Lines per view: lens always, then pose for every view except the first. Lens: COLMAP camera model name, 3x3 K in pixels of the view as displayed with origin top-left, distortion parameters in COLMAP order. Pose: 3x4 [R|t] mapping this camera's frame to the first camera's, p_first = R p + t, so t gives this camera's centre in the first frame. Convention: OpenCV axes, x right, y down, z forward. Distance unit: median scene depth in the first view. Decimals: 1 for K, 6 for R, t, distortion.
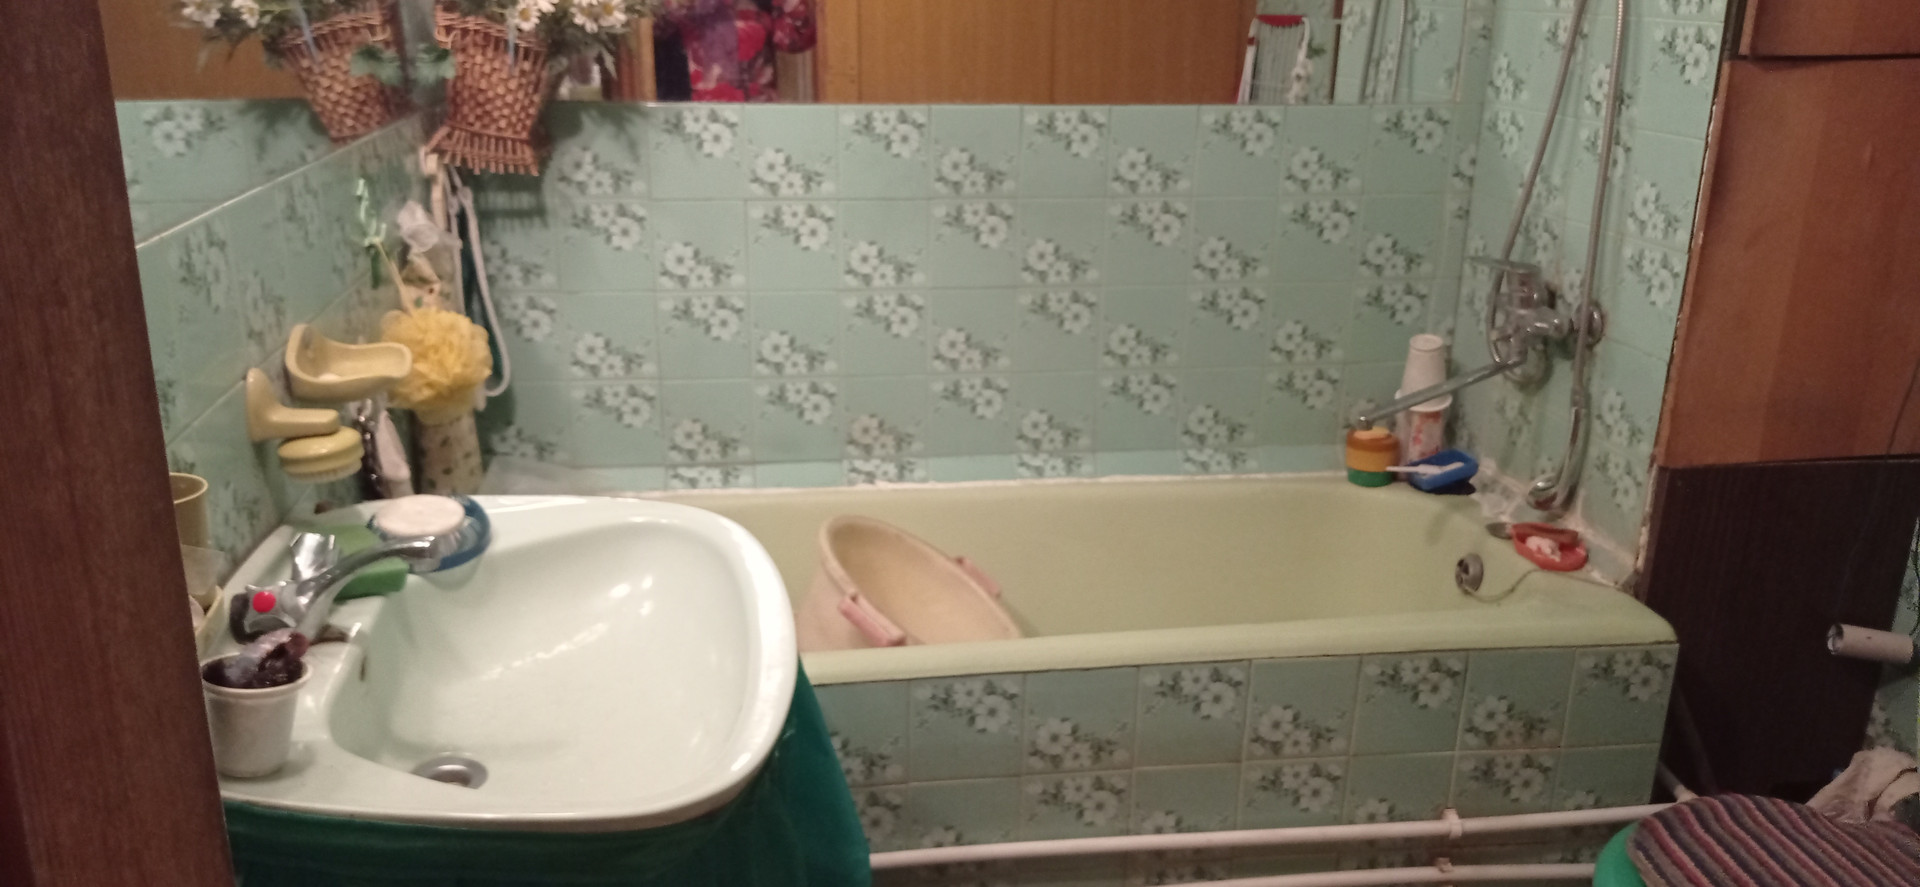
lens RADIAL K [[1456.6, 0, 948.4], [0, 1456.6, 441.5], [0, 0, 1]] dist [0.063573, -0.115811]
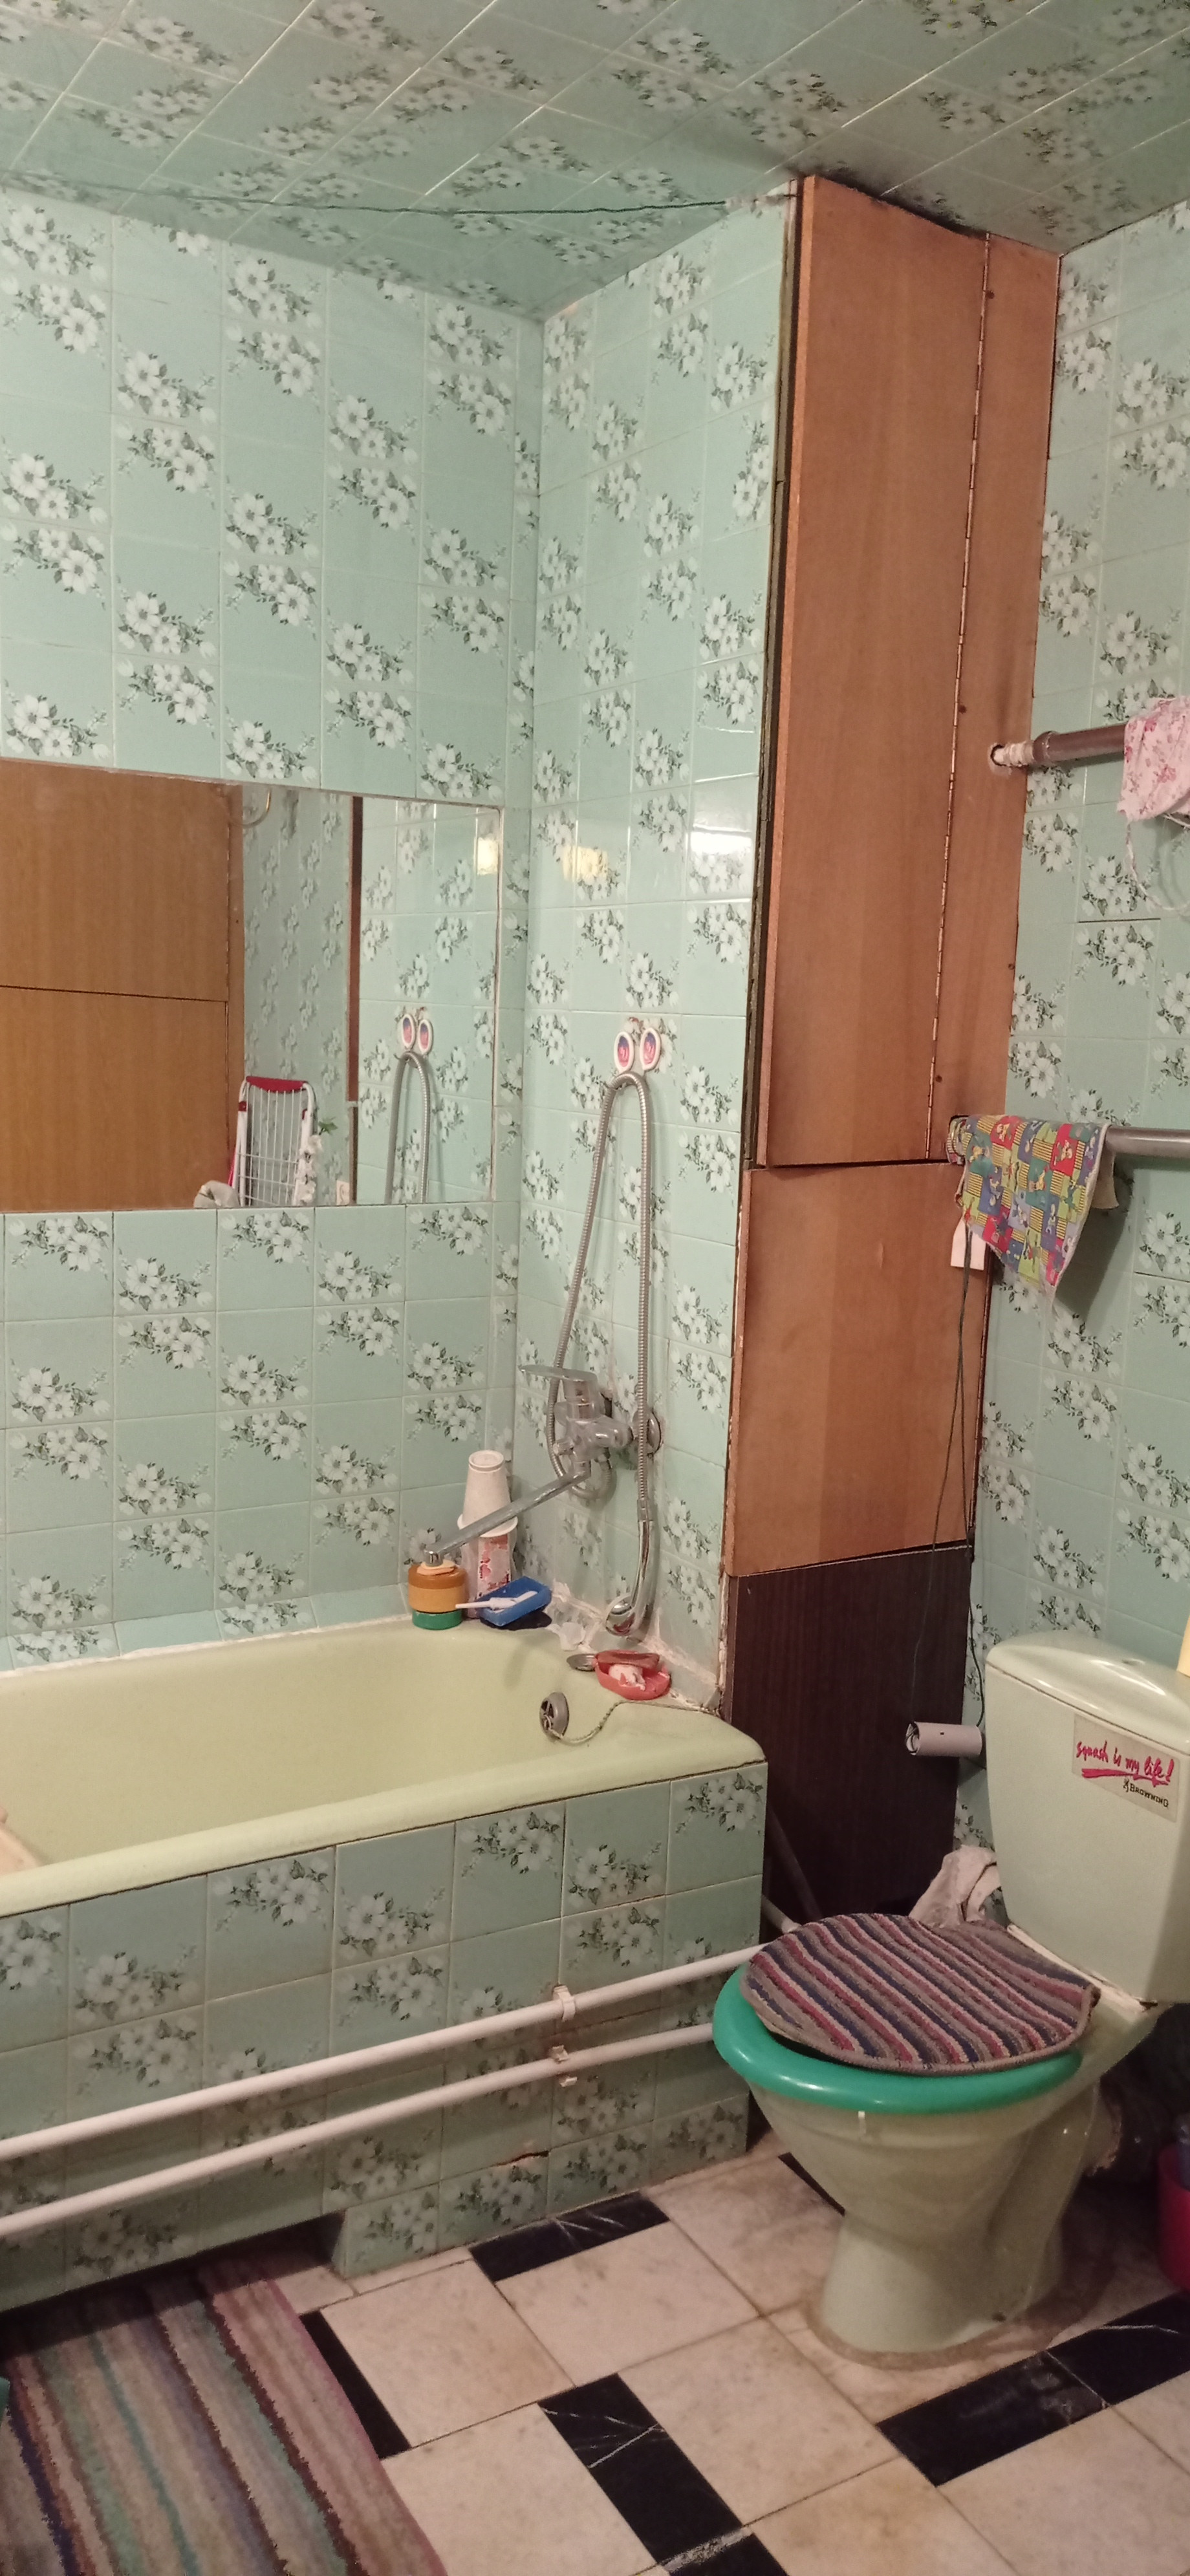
lens RADIAL K [[1954.5, 0, 582.1], [0, 1954.5, 1281.7], [0, 0, 1]] dist [0.063573, -0.115811]
pose [[0.925905, -0.037874, 0.375852, -0.074688], [0.095681, 0.986030, -0.136346, -0.007012], [-0.365438, 0.162205, 0.916594, -0.160314]]
